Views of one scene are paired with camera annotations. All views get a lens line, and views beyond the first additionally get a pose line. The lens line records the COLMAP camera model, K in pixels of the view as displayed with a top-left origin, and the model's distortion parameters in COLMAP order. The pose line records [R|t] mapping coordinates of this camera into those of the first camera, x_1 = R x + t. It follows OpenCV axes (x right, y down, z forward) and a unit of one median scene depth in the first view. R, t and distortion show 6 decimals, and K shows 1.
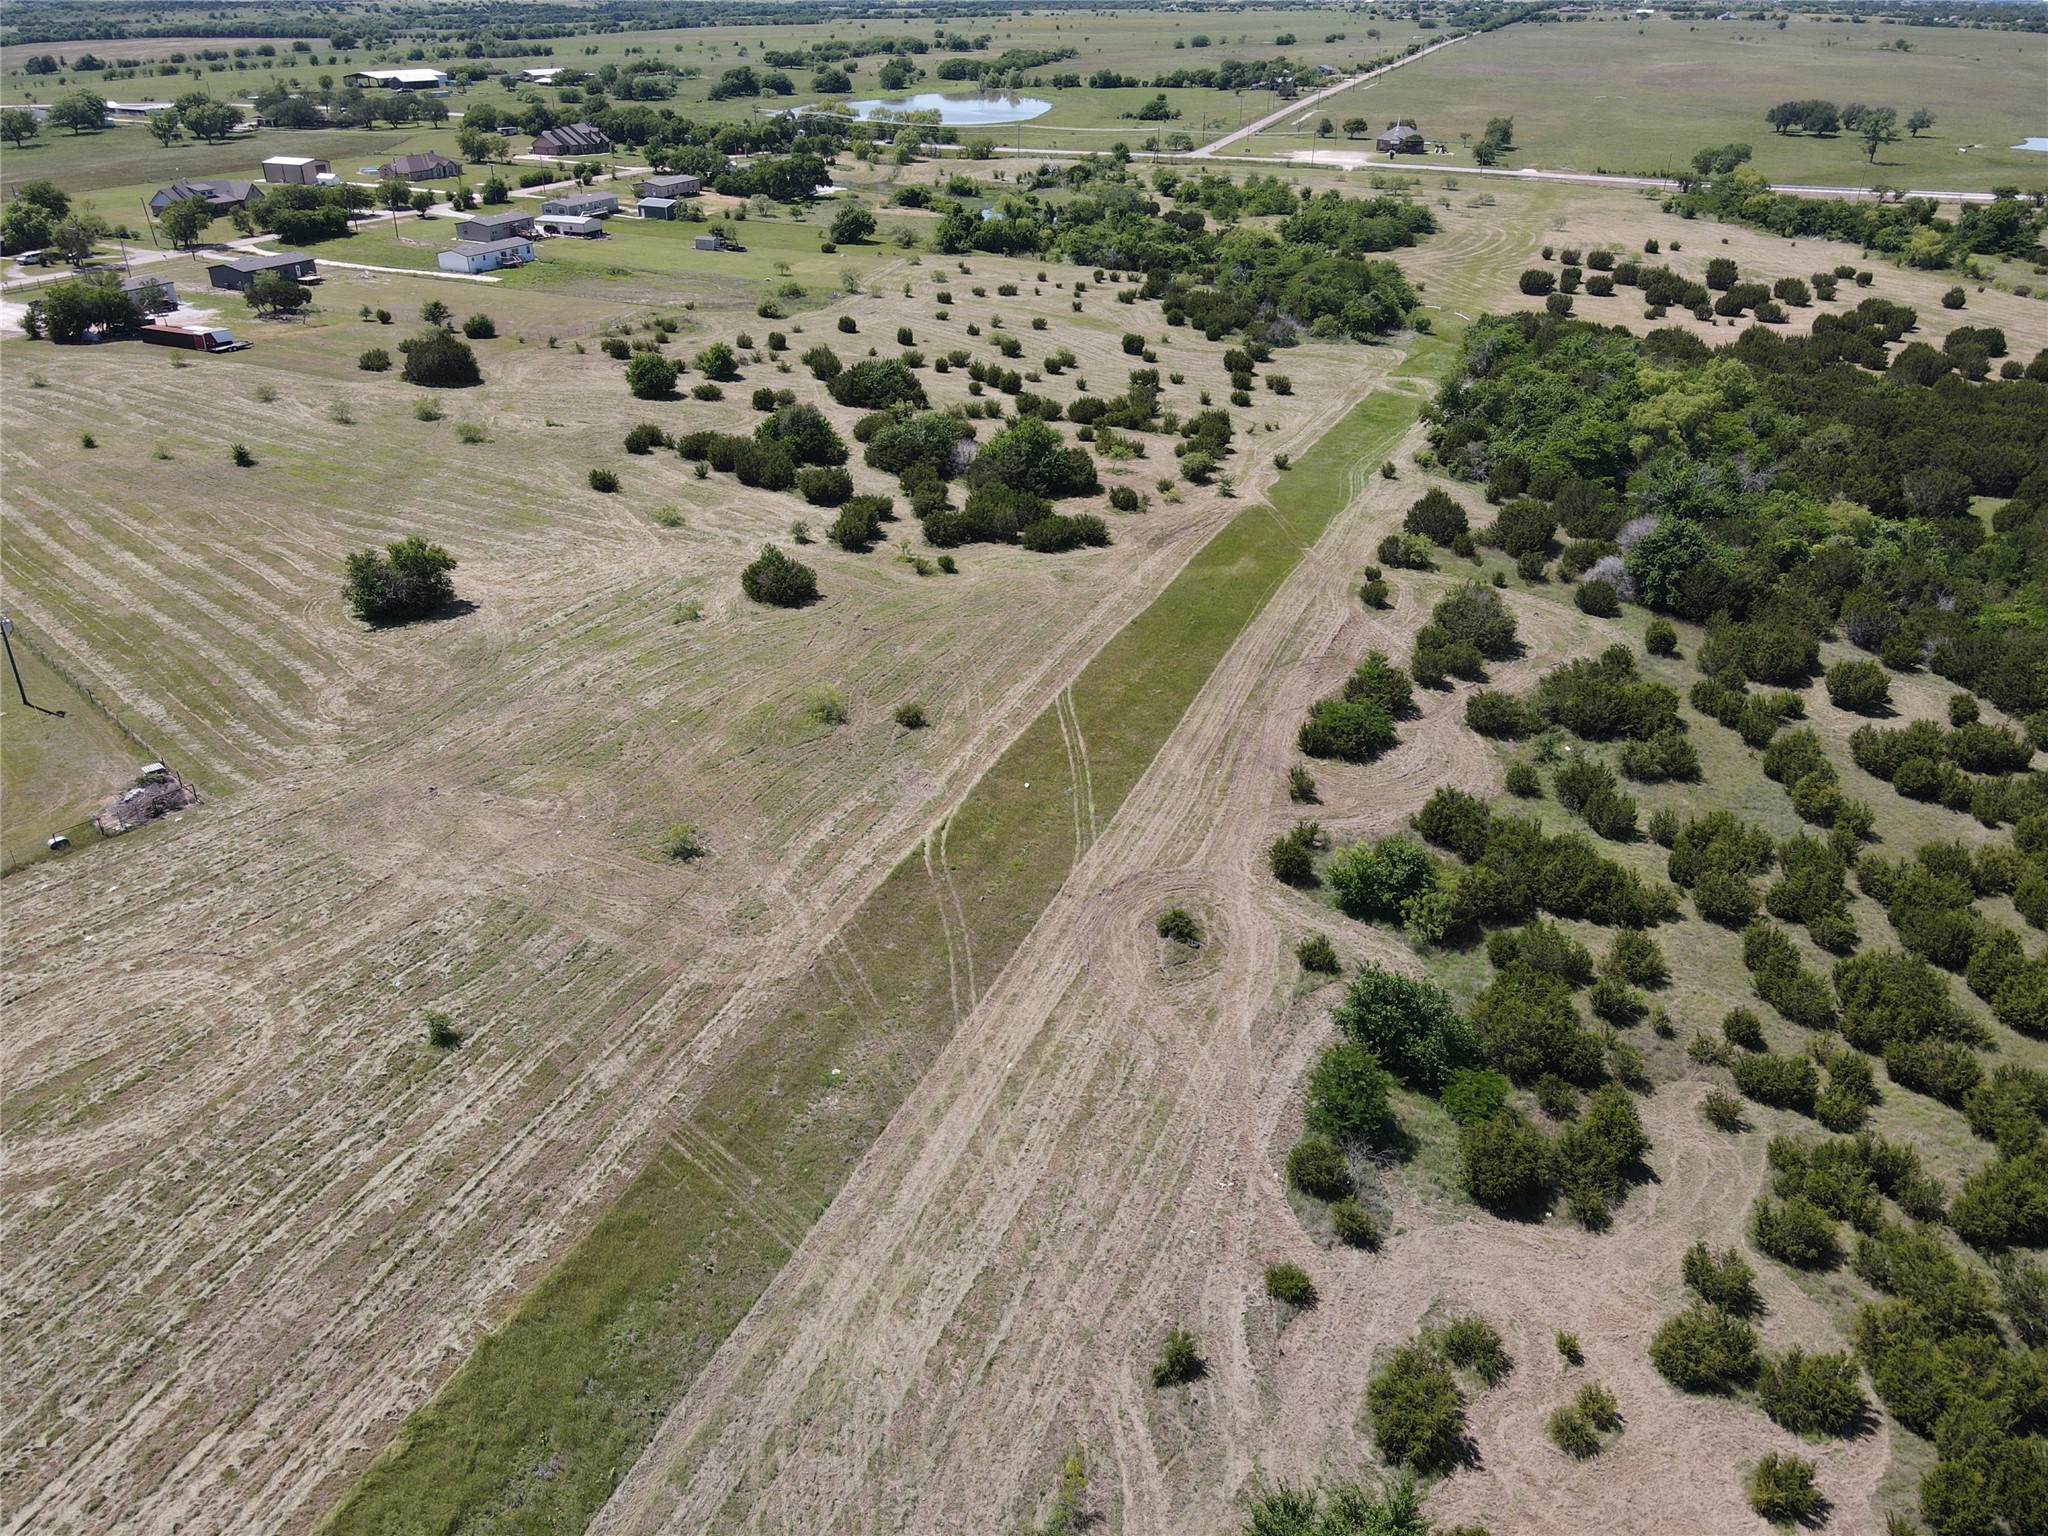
lens RADIAL K [[1419.3, 0, 1024.0], [0, 1419.3, 768.0], [0, 0, 1]] dist [0.005115, 0.009956]
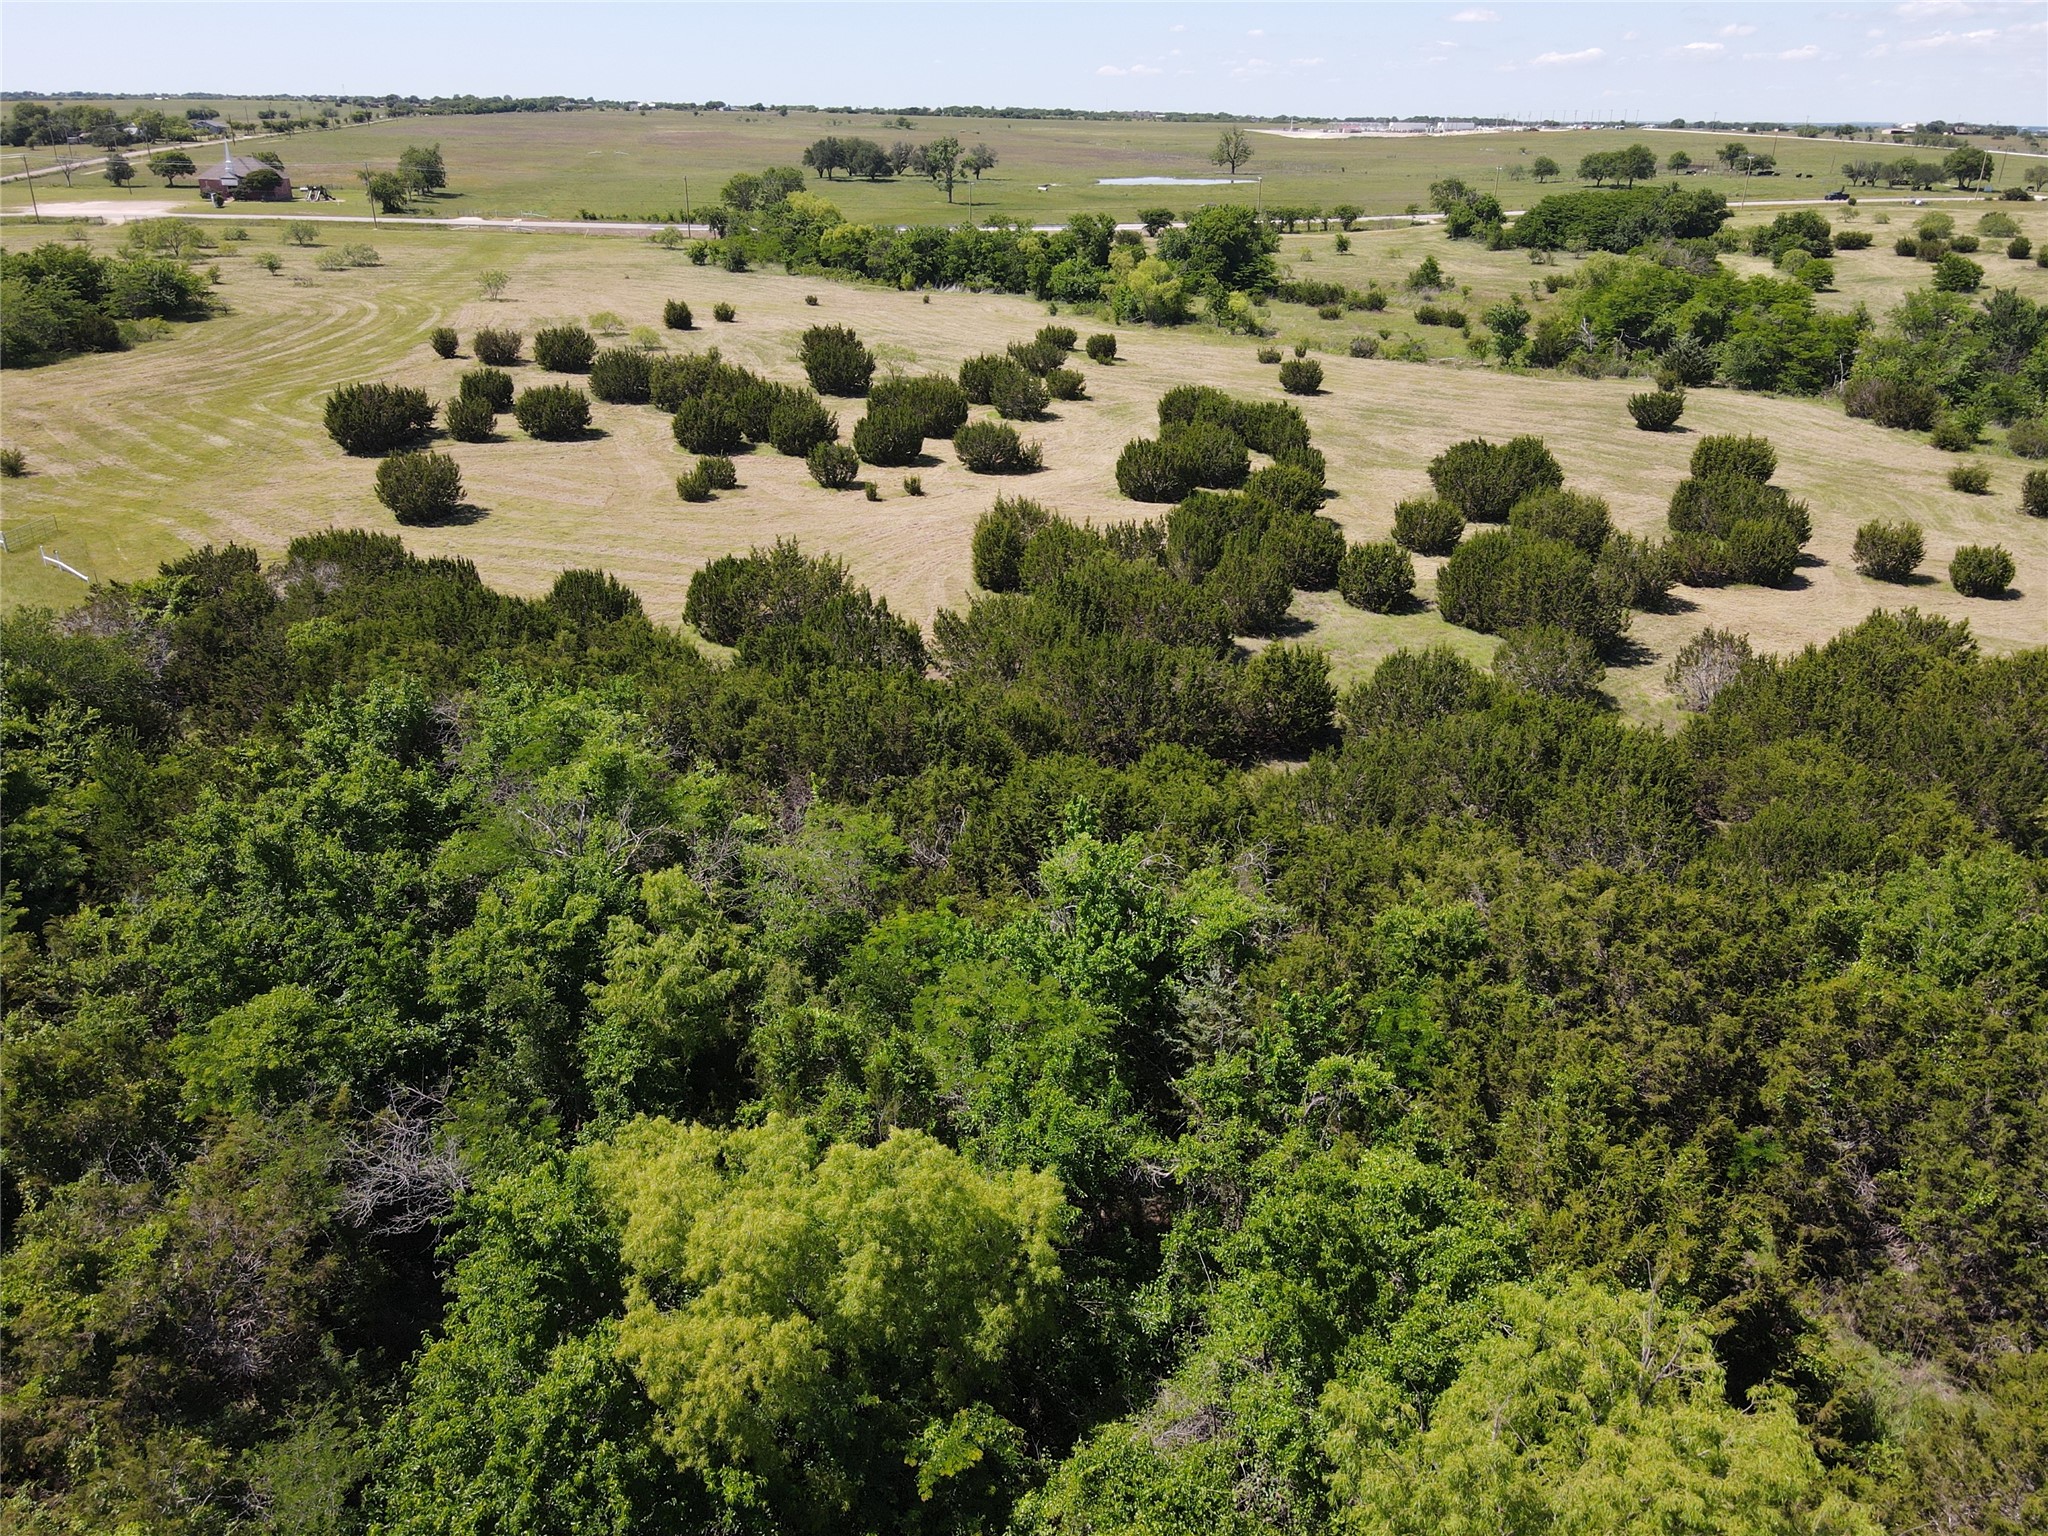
lens RADIAL K [[1419.3, 0, 1024.0], [0, 1419.3, 768.0], [0, 0, 1]] dist [0.005115, 0.009956]
pose [[0.827102, -0.224055, 0.515463, 0.258161], [0.259921, 0.965626, 0.002663, -0.191809], [-0.498341, 0.131777, 0.856908, 0.555665]]
